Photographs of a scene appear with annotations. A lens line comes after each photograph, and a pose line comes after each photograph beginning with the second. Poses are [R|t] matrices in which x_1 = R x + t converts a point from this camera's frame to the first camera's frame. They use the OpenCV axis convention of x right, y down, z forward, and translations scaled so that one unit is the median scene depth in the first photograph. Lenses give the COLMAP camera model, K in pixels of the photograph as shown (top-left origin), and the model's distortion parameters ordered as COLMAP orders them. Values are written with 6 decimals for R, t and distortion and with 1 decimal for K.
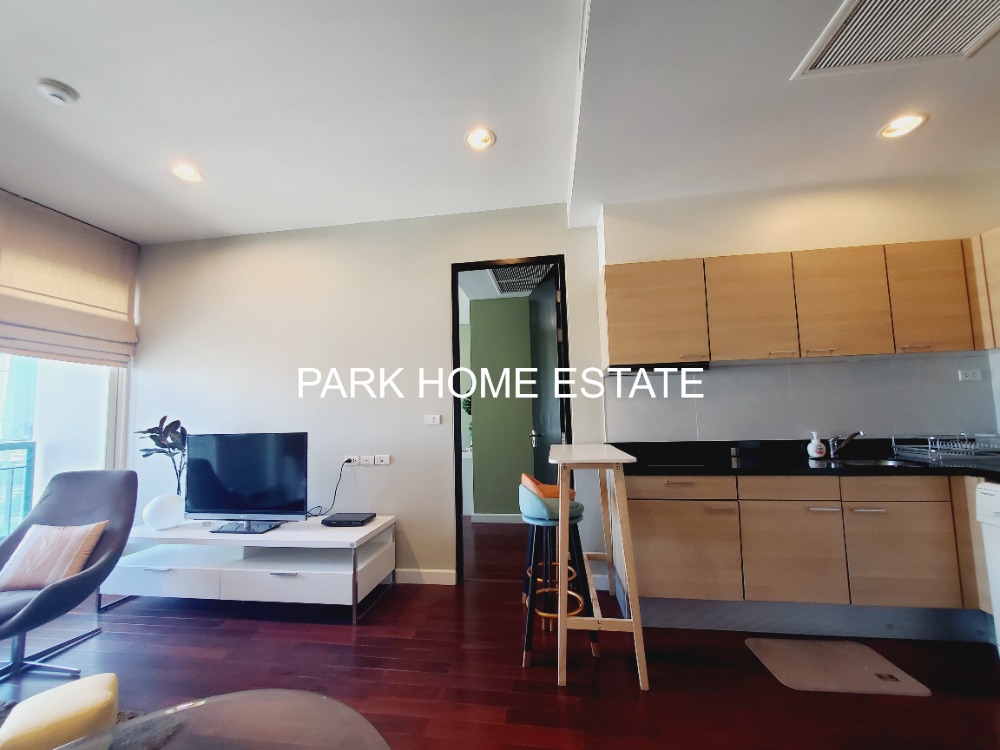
lens RADIAL K [[397.5, 0, 497.5], [0, 397.5, 383.1], [0, 0, 1]] dist [0.001913, -0.002671]
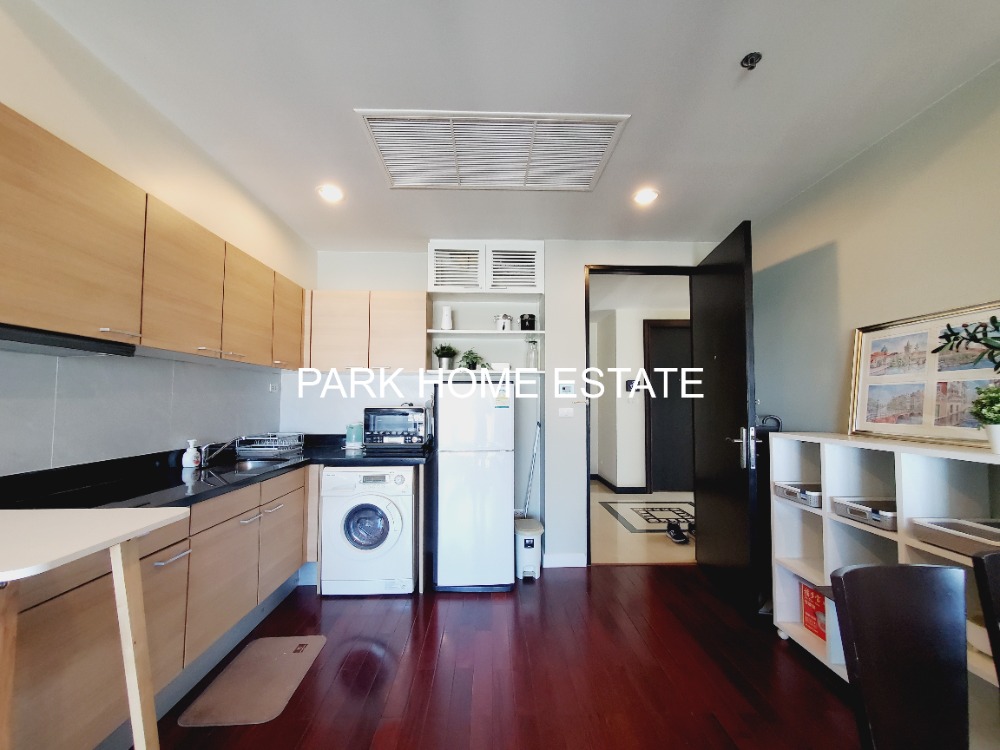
lens RADIAL K [[397.5, 0, 497.5], [0, 397.5, 383.1], [0, 0, 1]] dist [0.001913, -0.002671]
pose [[-0.164666, 0.071686, 0.983741, -0.234196], [-0.073170, 0.993720, -0.084661, 0.022291], [-0.983632, -0.085921, -0.158387, 0.517111]]
